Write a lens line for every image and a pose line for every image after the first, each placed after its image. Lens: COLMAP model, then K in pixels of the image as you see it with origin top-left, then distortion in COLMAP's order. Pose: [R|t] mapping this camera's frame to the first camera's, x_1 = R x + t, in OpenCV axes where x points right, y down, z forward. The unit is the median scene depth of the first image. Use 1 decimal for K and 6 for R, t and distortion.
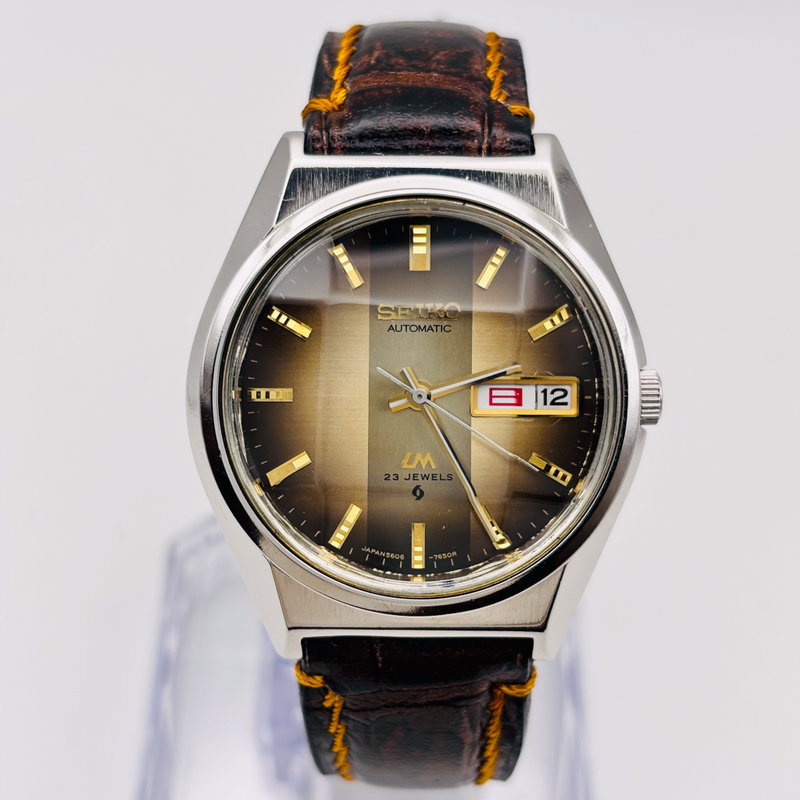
lens RADIAL K [[1557.1, 0, 400.2], [0, 1557.1, 431.3], [0, 0, 1]] dist [0.027803, -1.870768]
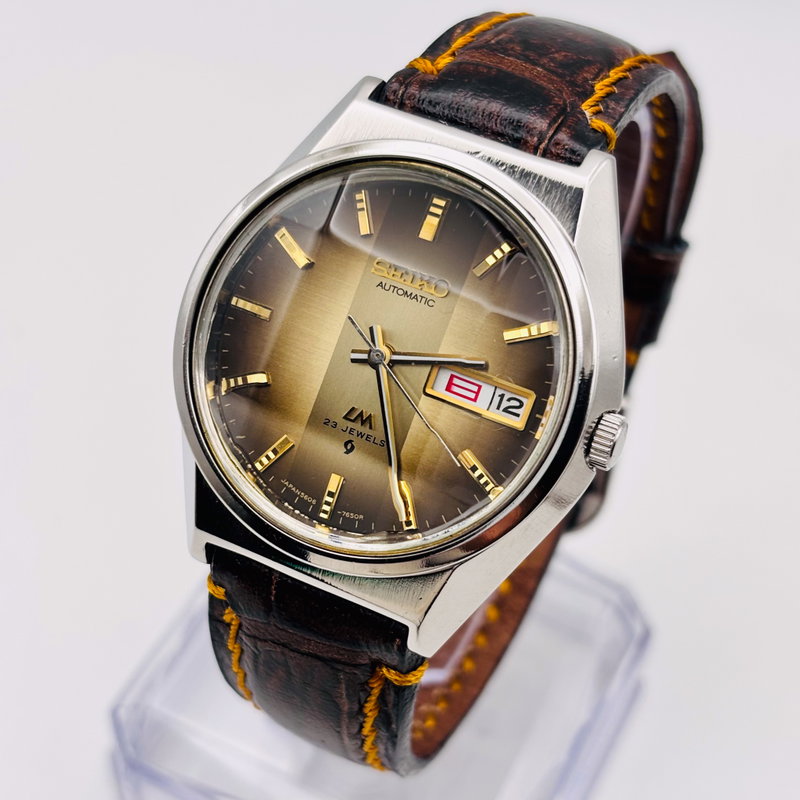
lens RADIAL K [[1557.1, 0, 400.2], [0, 1557.1, 431.3], [0, 0, 1]] dist [0.027803, -1.870768]
pose [[0.899970, 0.344557, -0.267084, 0.289754], [-0.348852, 0.936604, 0.032789, -0.013928], [0.261450, 0.063664, 0.963115, 0.035275]]
